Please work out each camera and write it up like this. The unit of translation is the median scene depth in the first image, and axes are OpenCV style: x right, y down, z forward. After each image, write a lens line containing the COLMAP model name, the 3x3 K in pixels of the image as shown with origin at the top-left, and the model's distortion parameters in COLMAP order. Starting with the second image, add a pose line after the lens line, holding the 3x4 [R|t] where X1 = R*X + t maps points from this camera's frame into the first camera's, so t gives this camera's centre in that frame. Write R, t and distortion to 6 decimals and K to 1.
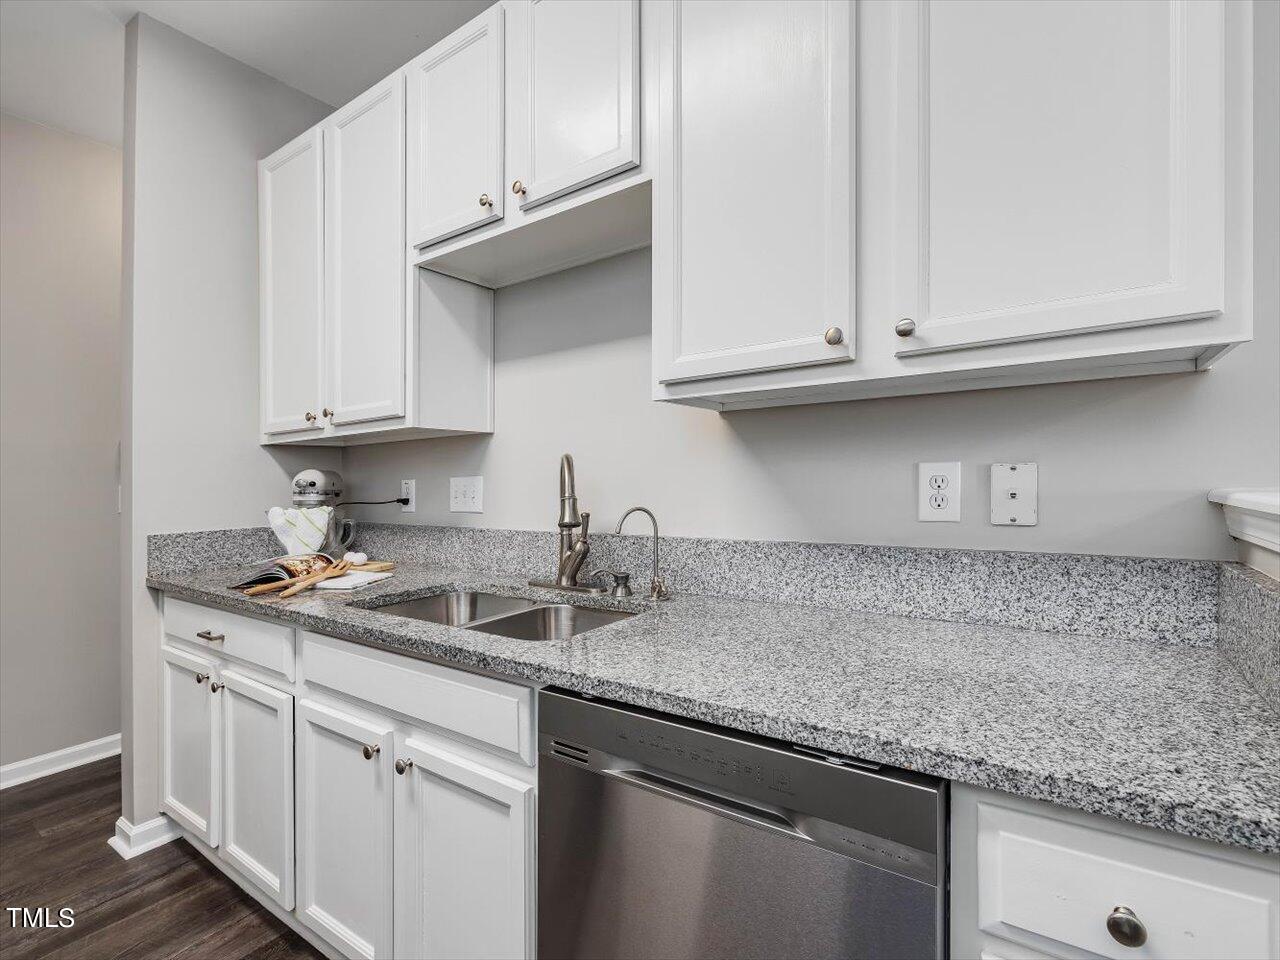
lens RADIAL K [[620.5, 0, 639.3], [0, 620.5, 475.5], [0, 0, 1]] dist [-0.001399, 0.000922]
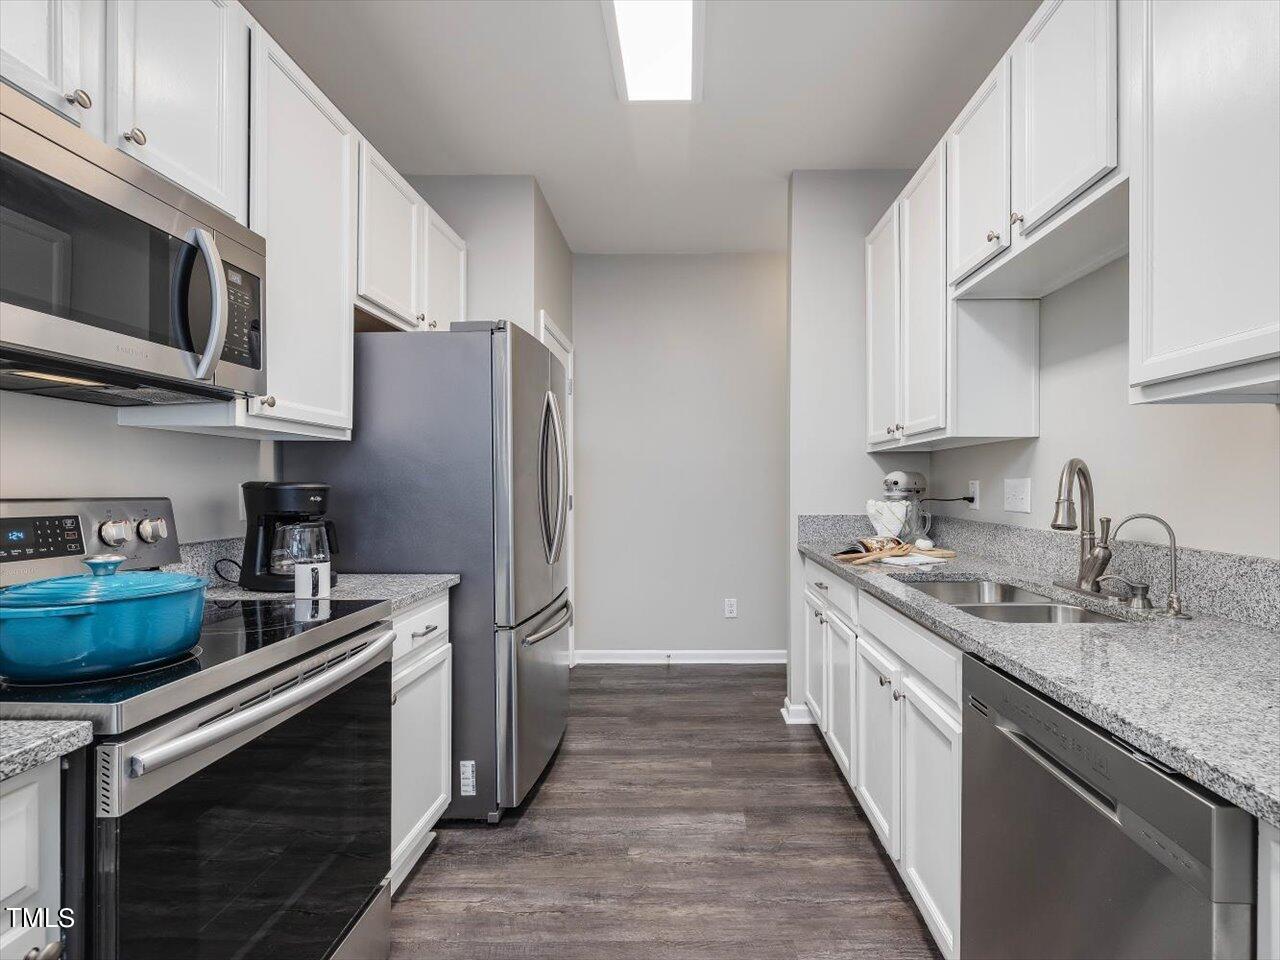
lens RADIAL K [[618.5, 0, 647.4], [0, 618.5, 483.0], [0, 0, 1]] dist [0.000709, 0.000602]
pose [[0.525696, 0.017242, -0.850498, 0.336867], [-0.001748, 0.999814, 0.019188, -0.011117], [0.850670, -0.008600, 0.525629, -0.116394]]
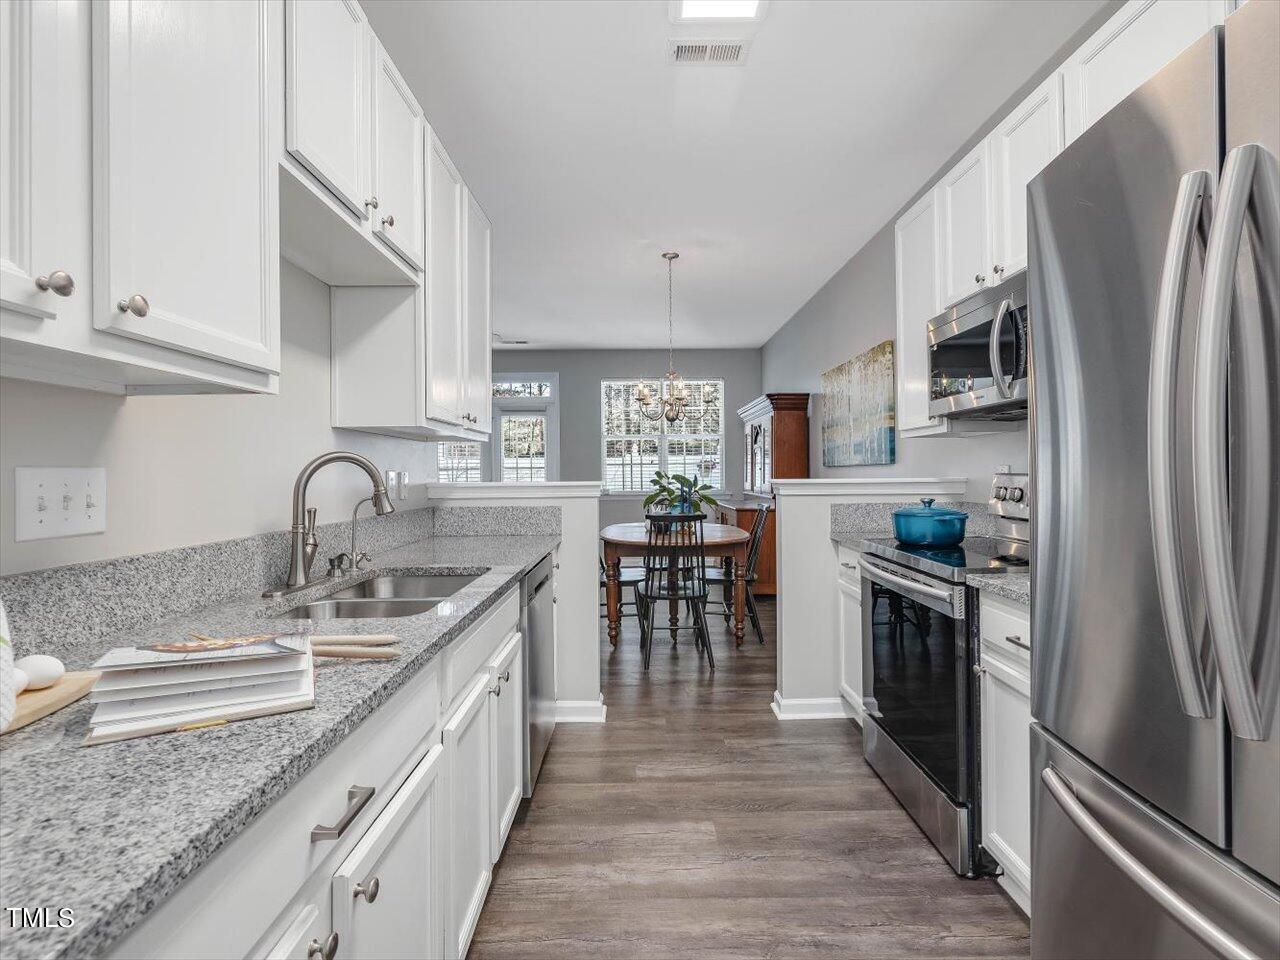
lens RADIAL K [[618.5, 0, 647.4], [0, 618.5, 483.0], [0, 0, 1]] dist [0.000709, 0.000602]
pose [[-0.589253, 0.009507, 0.807893, -1.047307], [0.015642, 0.999878, -0.000357, 0.023741], [-0.807797, 0.012427, -0.589330, 0.972725]]
